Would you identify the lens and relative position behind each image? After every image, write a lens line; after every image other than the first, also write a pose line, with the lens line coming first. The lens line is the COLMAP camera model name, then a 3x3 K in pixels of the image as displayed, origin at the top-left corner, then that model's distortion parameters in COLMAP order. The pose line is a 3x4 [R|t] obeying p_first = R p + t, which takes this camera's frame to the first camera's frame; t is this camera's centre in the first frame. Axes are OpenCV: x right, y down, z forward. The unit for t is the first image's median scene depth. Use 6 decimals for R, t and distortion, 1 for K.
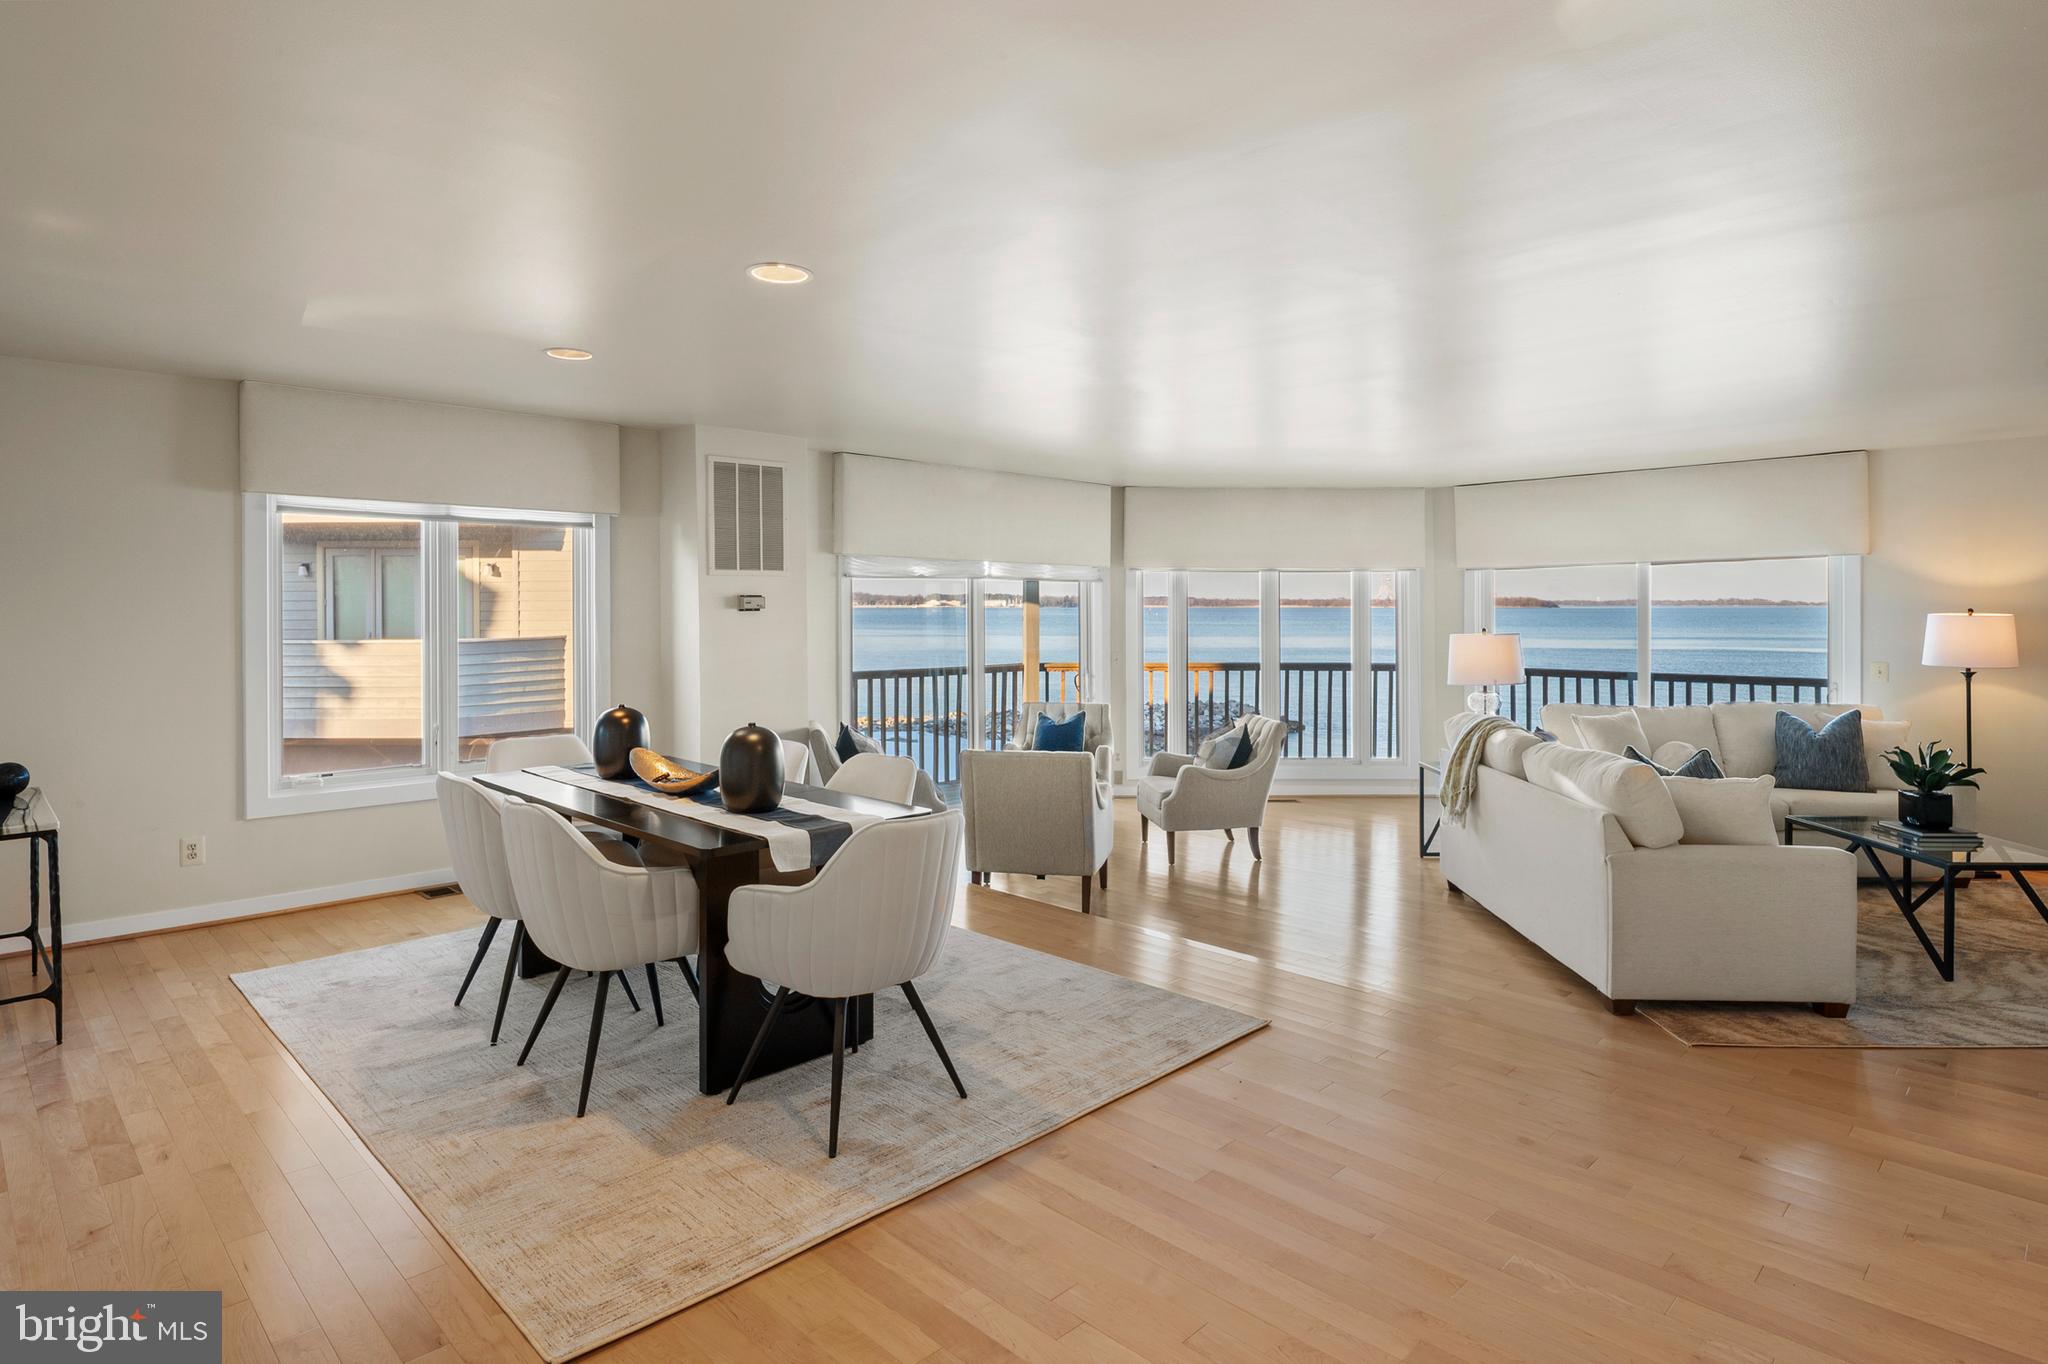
lens RADIAL K [[1117.1, 0, 1024.4], [0, 1117.1, 616.5], [0, 0, 1]] dist [-0.000775, -0.000840]
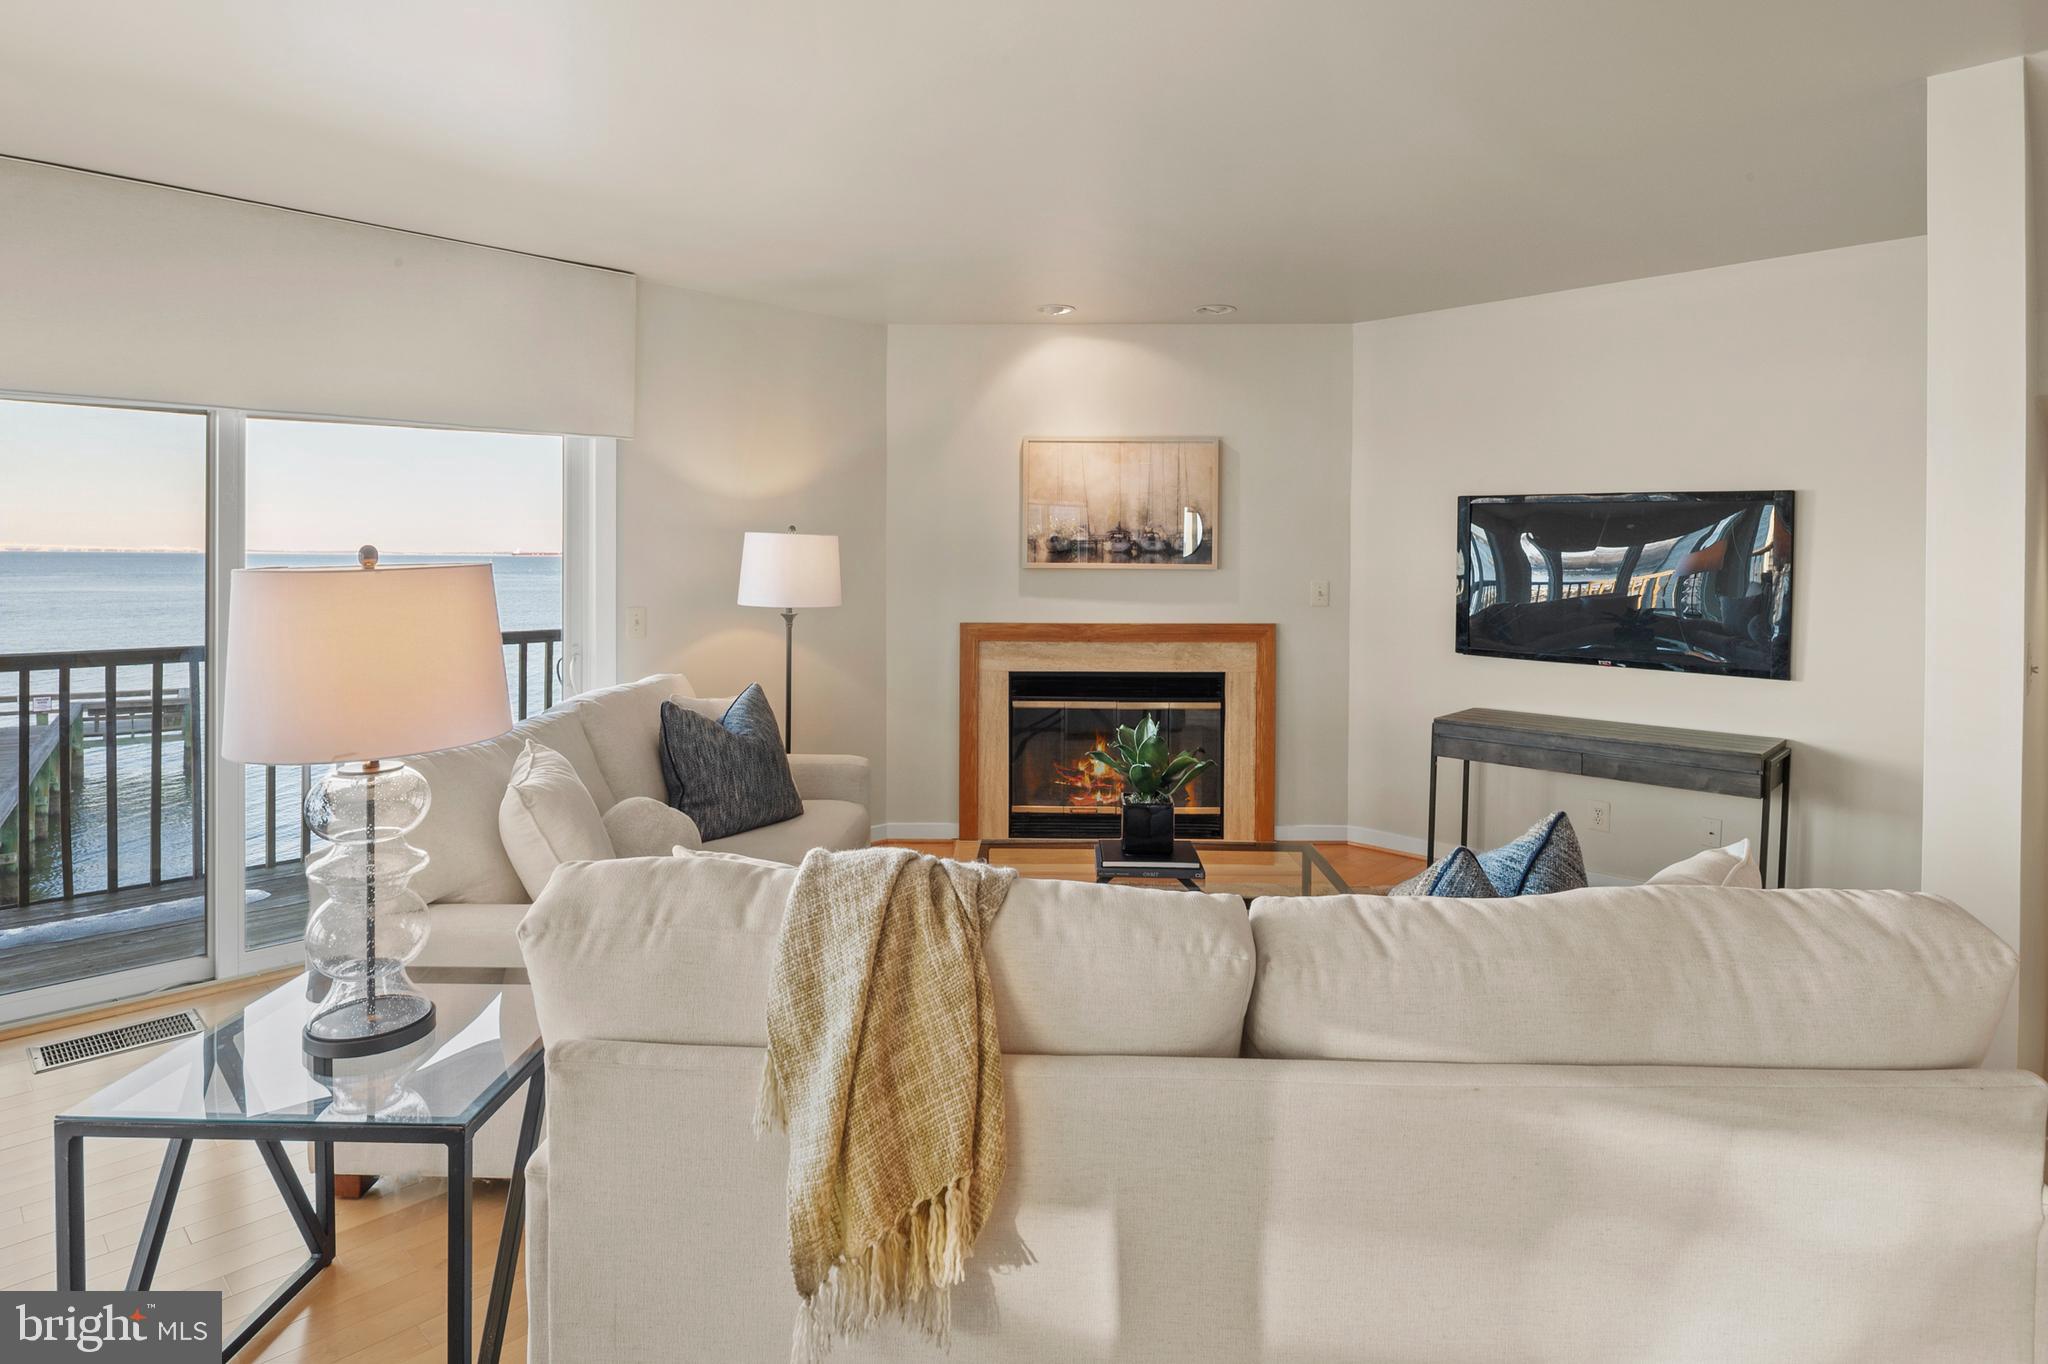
lens RADIAL K [[1107.0, 0, 1012.3], [0, 1107.0, 572.8], [0, 0, 1]] dist [-0.003322, -0.003119]
pose [[-0.012962, -0.013127, 0.999830, 0.122744], [0.001940, 0.999912, 0.013153, 0.013254], [-0.999914, 0.002110, -0.012935, 0.804850]]
